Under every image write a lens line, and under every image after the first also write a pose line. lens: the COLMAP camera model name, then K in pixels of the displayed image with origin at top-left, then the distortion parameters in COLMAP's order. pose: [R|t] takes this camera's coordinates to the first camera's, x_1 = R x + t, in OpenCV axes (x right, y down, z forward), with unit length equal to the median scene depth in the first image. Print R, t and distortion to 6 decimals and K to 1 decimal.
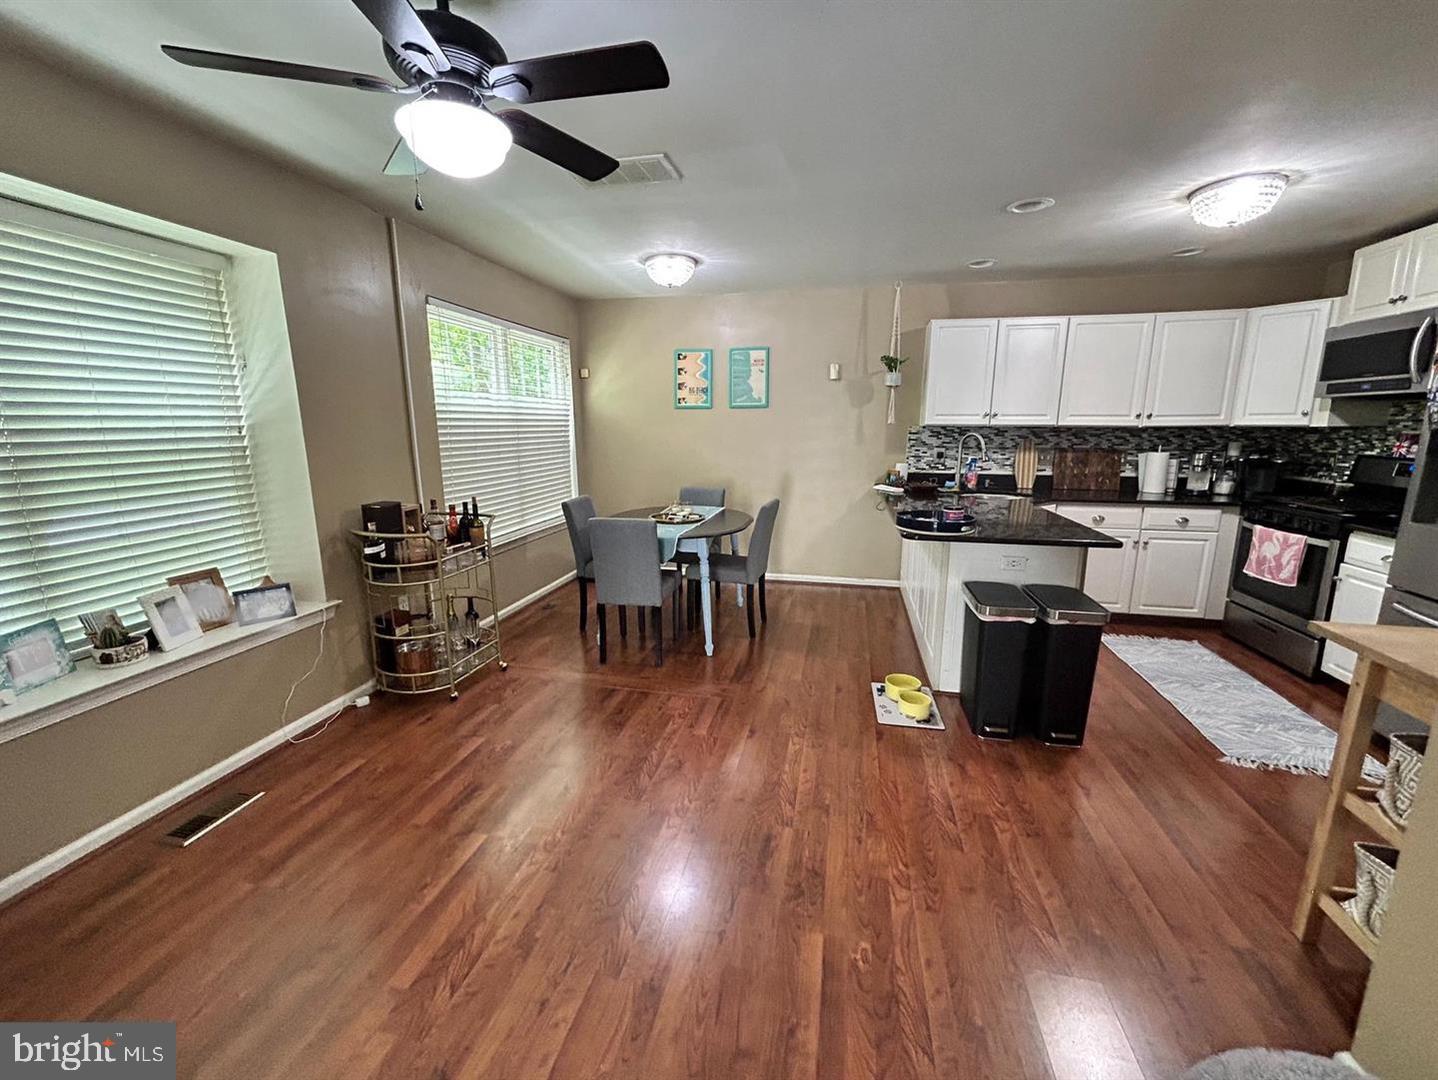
lens RADIAL K [[579.9, 0, 724.5], [0, 579.9, 538.6], [0, 0, 1]] dist [0.003456, 0.000472]
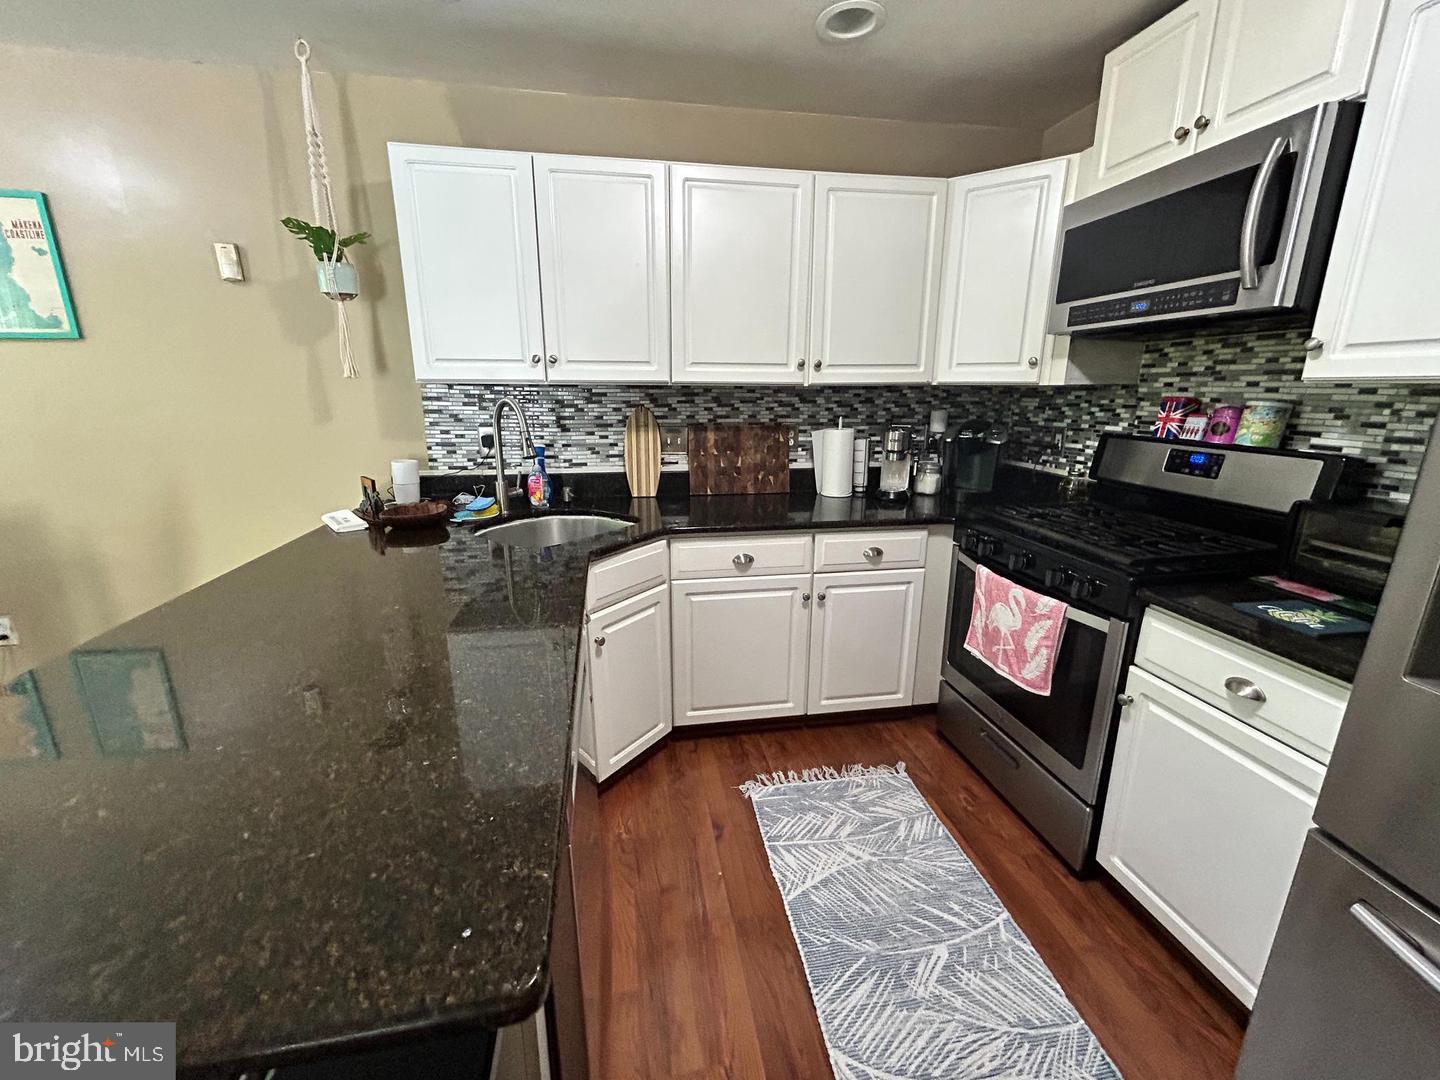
lens RADIAL K [[587.2, 0, 721.2], [0, 587.2, 542.9], [0, 0, 1]] dist [-0.002029, -0.000047]
pose [[0.927723, -0.094894, 0.361007, 0.437253], [0.070906, 0.994337, 0.079154, -0.095269], [-0.366474, -0.047836, 0.929198, 0.514509]]
